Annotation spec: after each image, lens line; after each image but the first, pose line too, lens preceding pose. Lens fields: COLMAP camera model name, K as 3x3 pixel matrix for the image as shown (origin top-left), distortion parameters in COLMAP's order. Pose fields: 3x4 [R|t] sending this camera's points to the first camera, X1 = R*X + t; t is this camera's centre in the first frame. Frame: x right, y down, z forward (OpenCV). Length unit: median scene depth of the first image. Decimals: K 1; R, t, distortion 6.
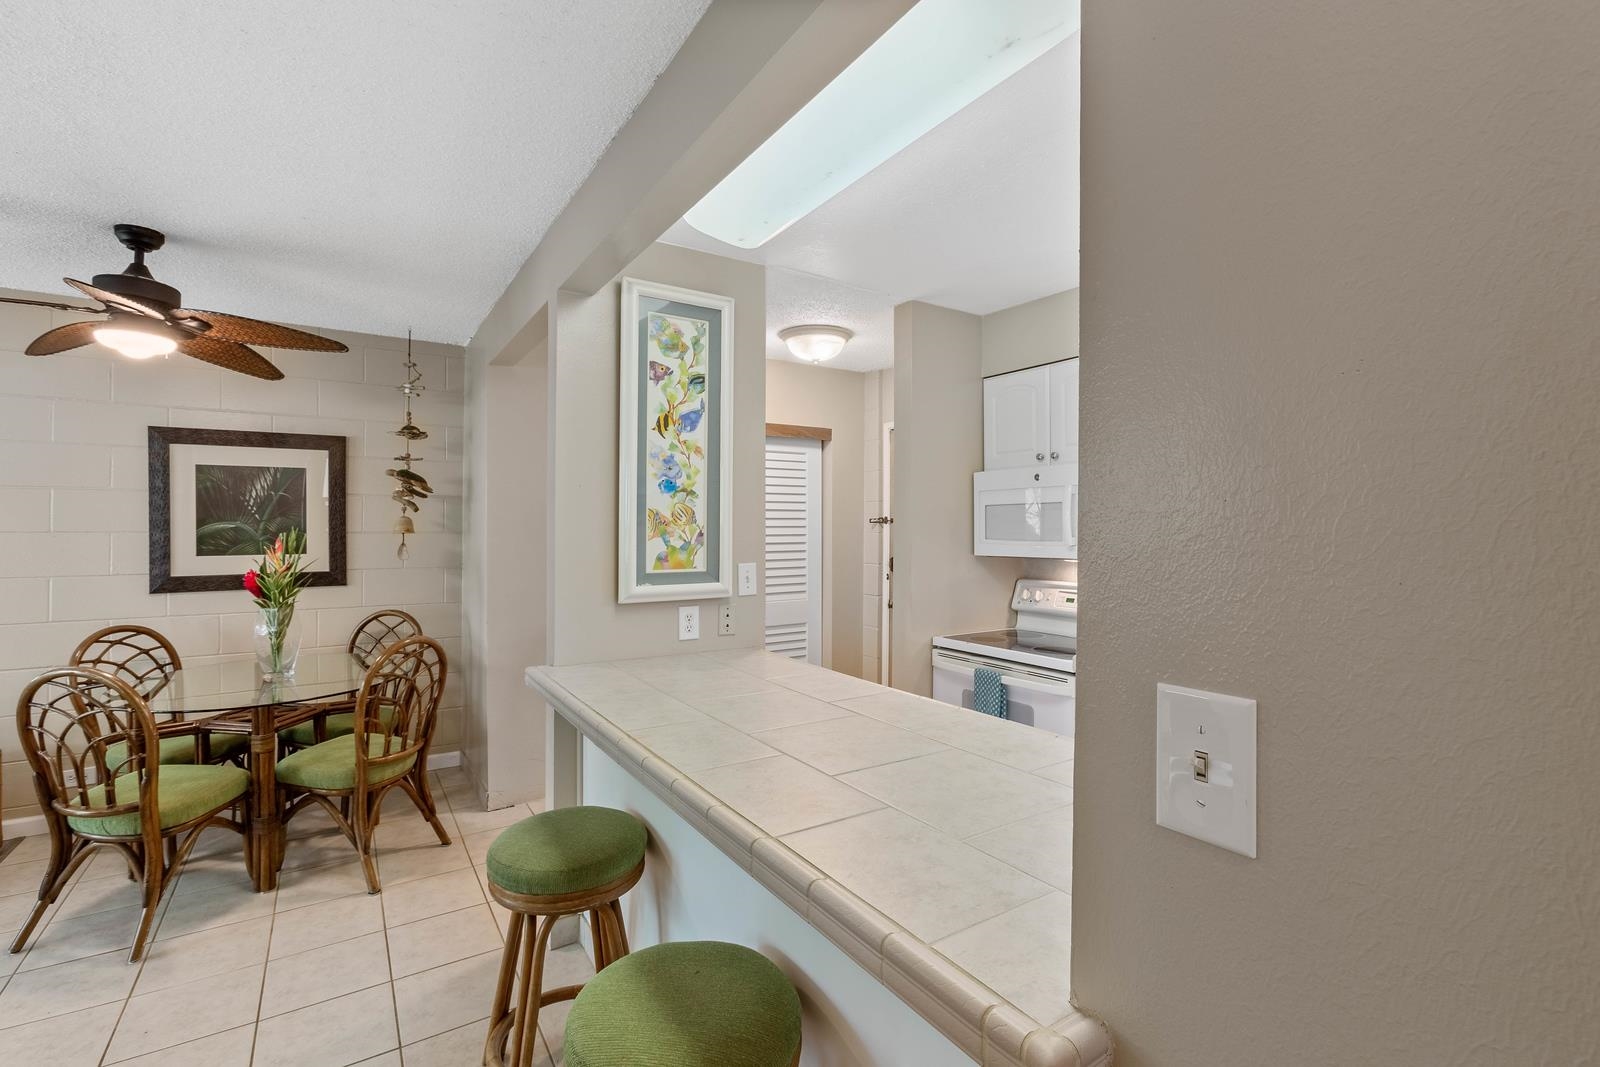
lens RADIAL K [[713.5, 0, 797.9], [0, 713.5, 530.3], [0, 0, 1]] dist [-0.001225, 0.000592]
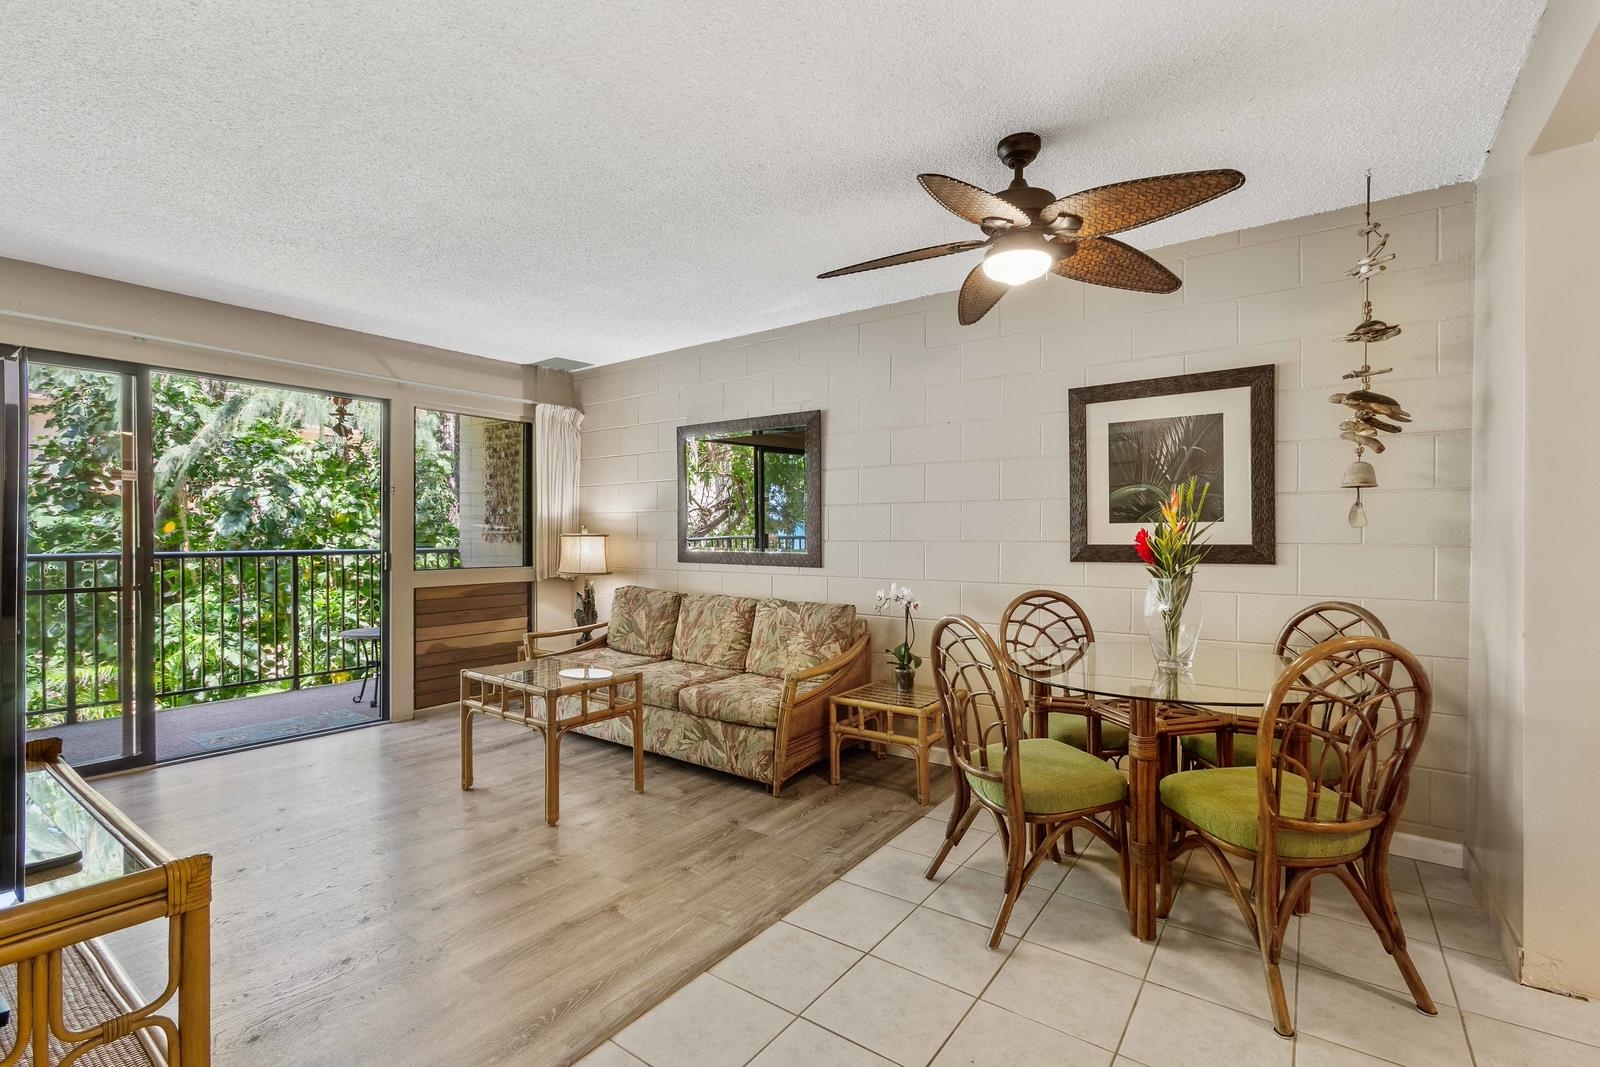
lens RADIAL K [[724.0, 0, 775.9], [0, 724.0, 536.4], [0, 0, 1]] dist [-0.004111, 0.000231]
pose [[0.348442, 0.000996, -0.937330, -0.119305], [-0.004685, 0.999989, -0.000679, 0.056787], [0.937318, 0.004628, 0.348443, 0.275337]]
